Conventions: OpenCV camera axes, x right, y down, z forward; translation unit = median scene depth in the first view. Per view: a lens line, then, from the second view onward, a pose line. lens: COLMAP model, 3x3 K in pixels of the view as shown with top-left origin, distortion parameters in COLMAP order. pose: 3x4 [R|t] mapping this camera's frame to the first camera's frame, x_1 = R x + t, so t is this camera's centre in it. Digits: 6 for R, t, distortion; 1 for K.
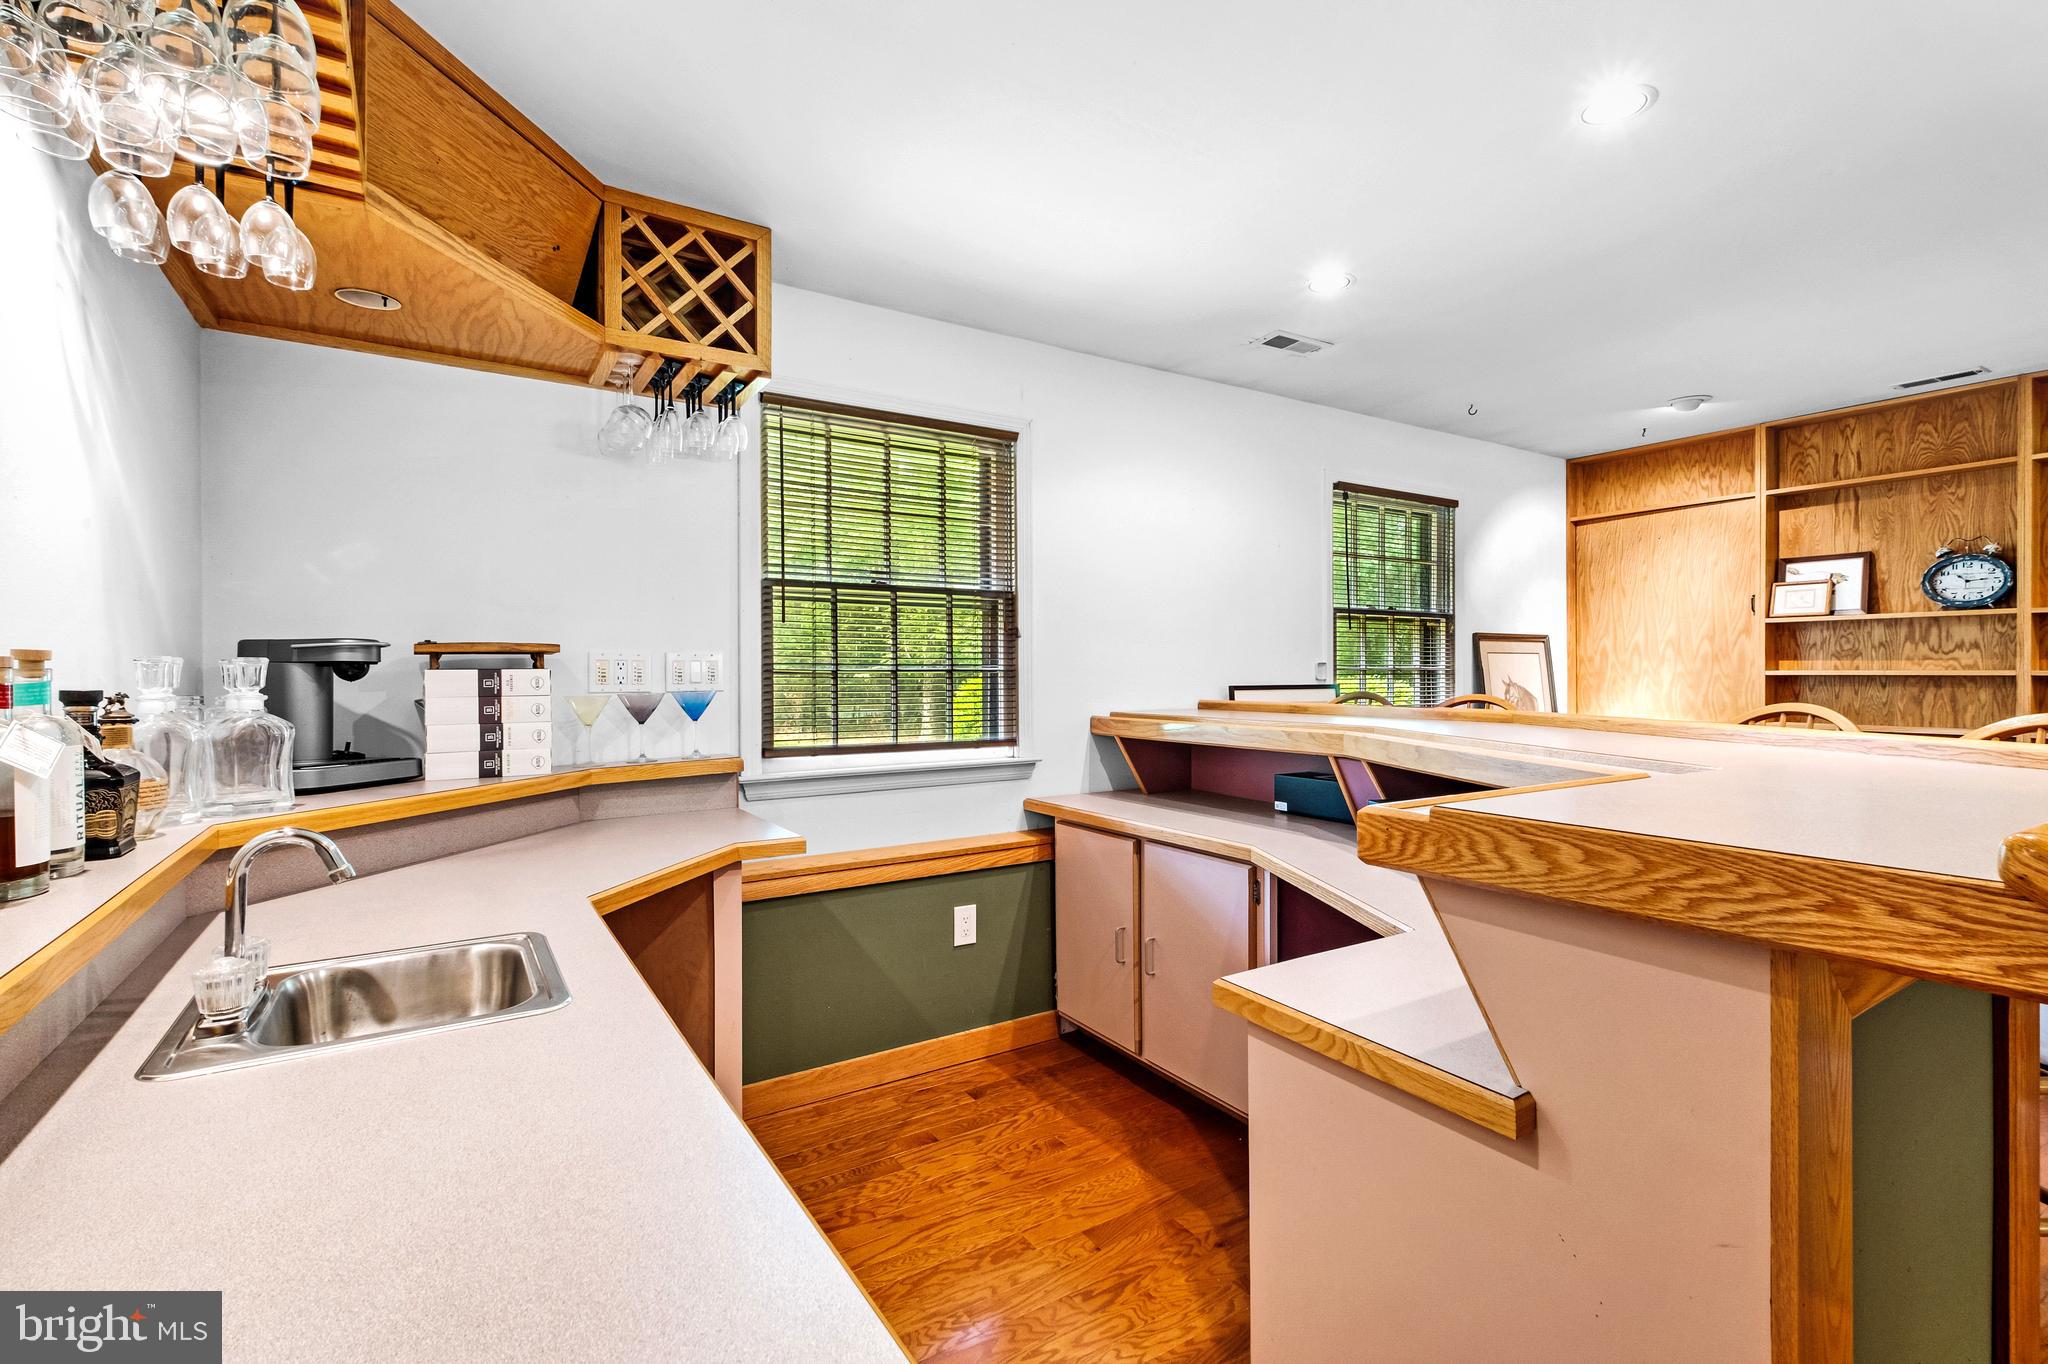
lens RADIAL K [[912.6, 0, 996.2], [0, 912.6, 670.7], [0, 0, 1]] dist [0.003687, -0.005774]
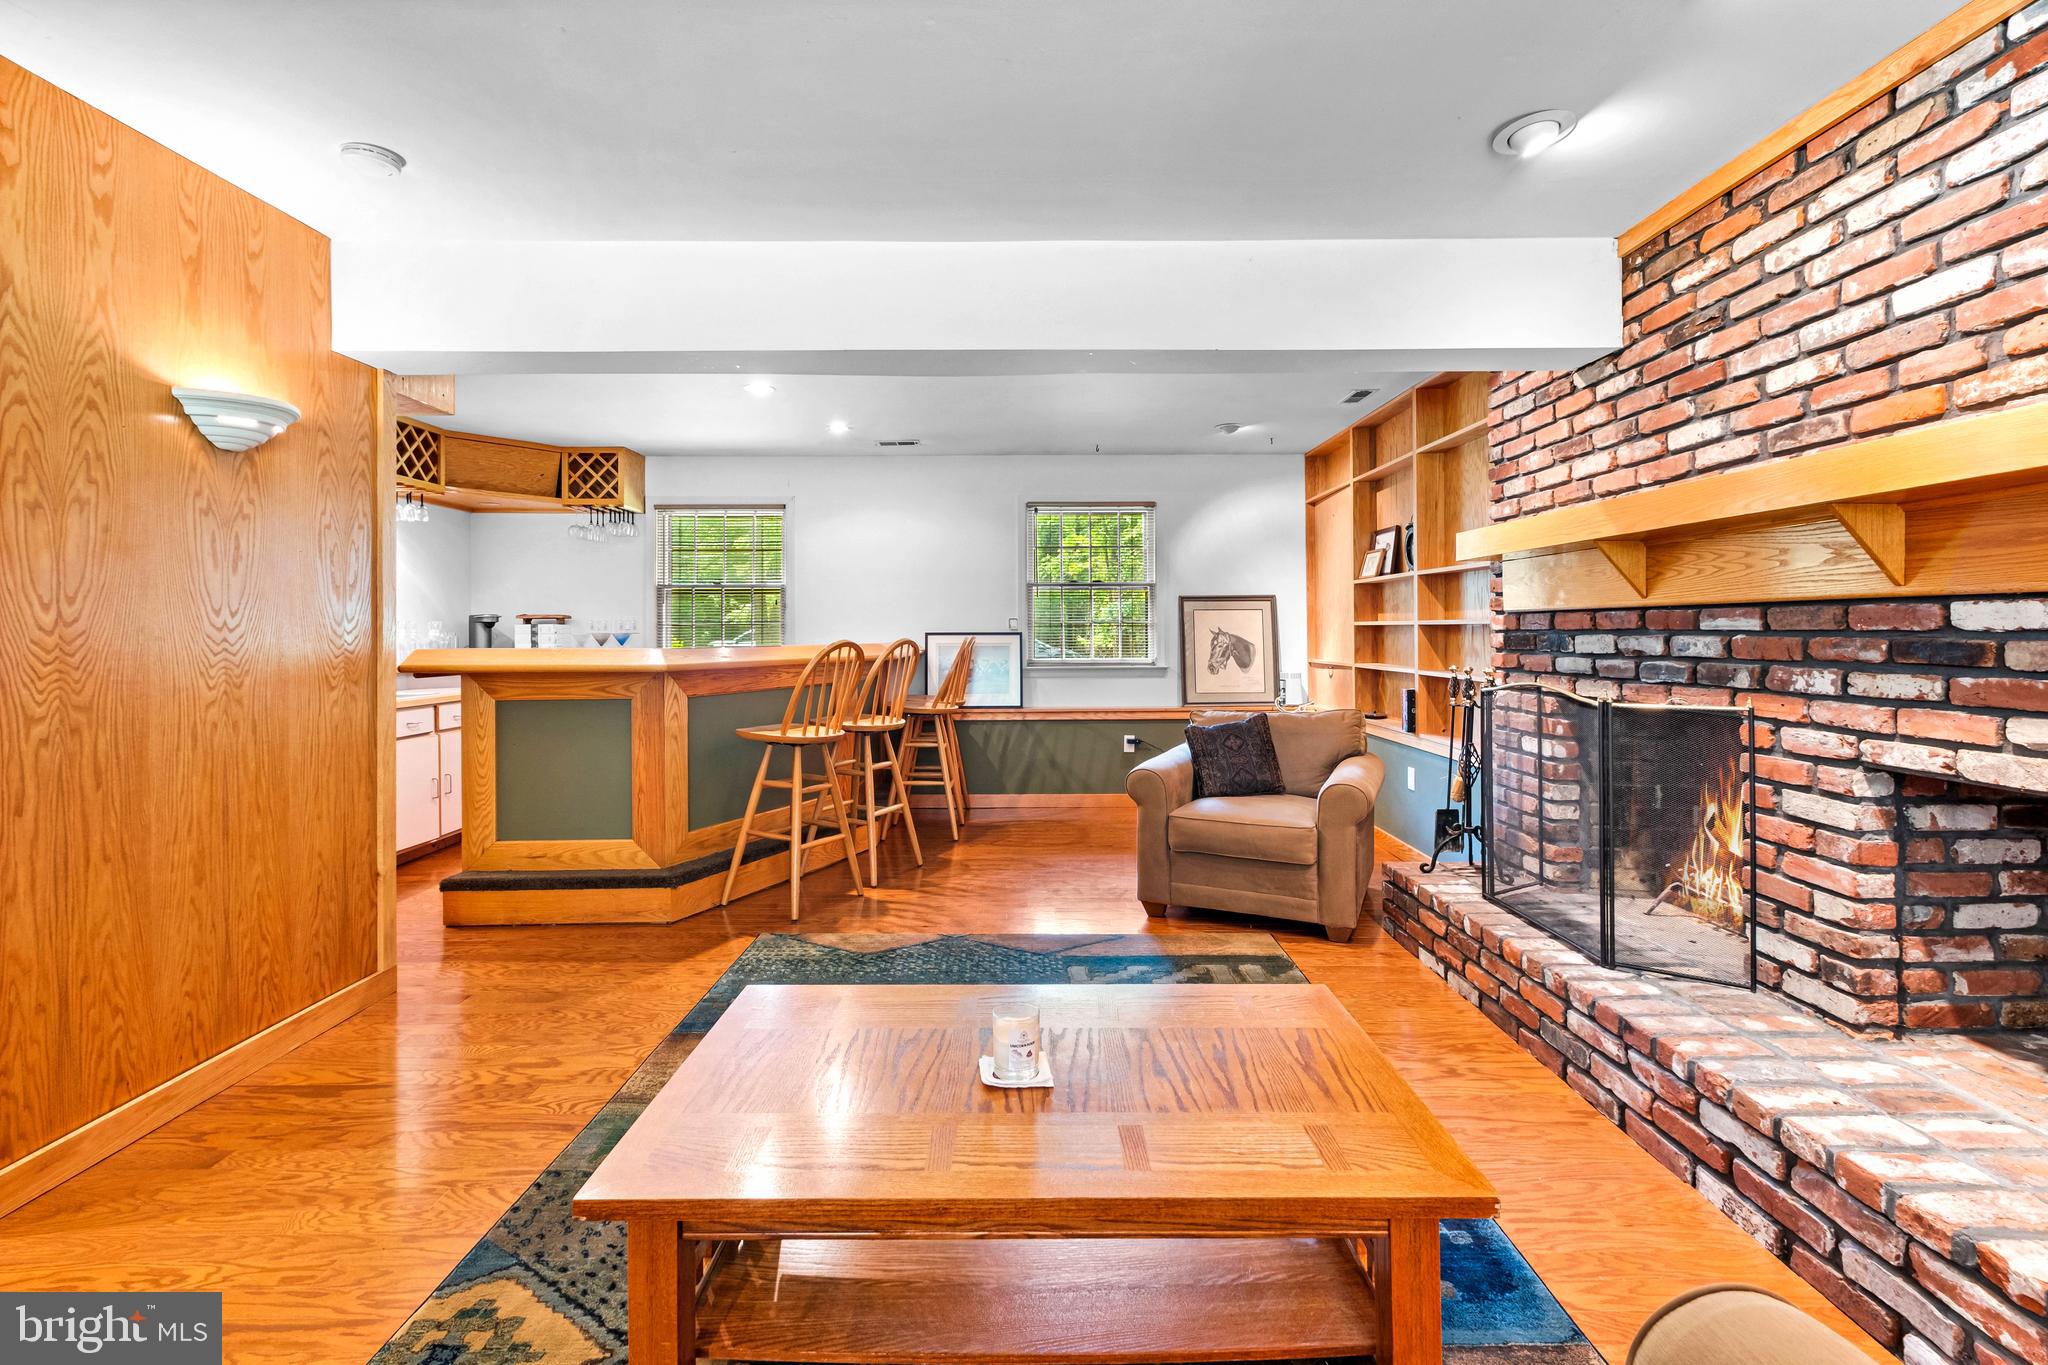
lens RADIAL K [[912.6, 0, 1029.7], [0, 912.6, 625.4], [0, 0, 1]] dist [0.003687, -0.005774]
pose [[0.851414, -0.004475, -0.524475, 1.590538], [0.001993, 0.999984, -0.005296, 0.014077], [0.524490, 0.003464, 0.851410, -0.427579]]
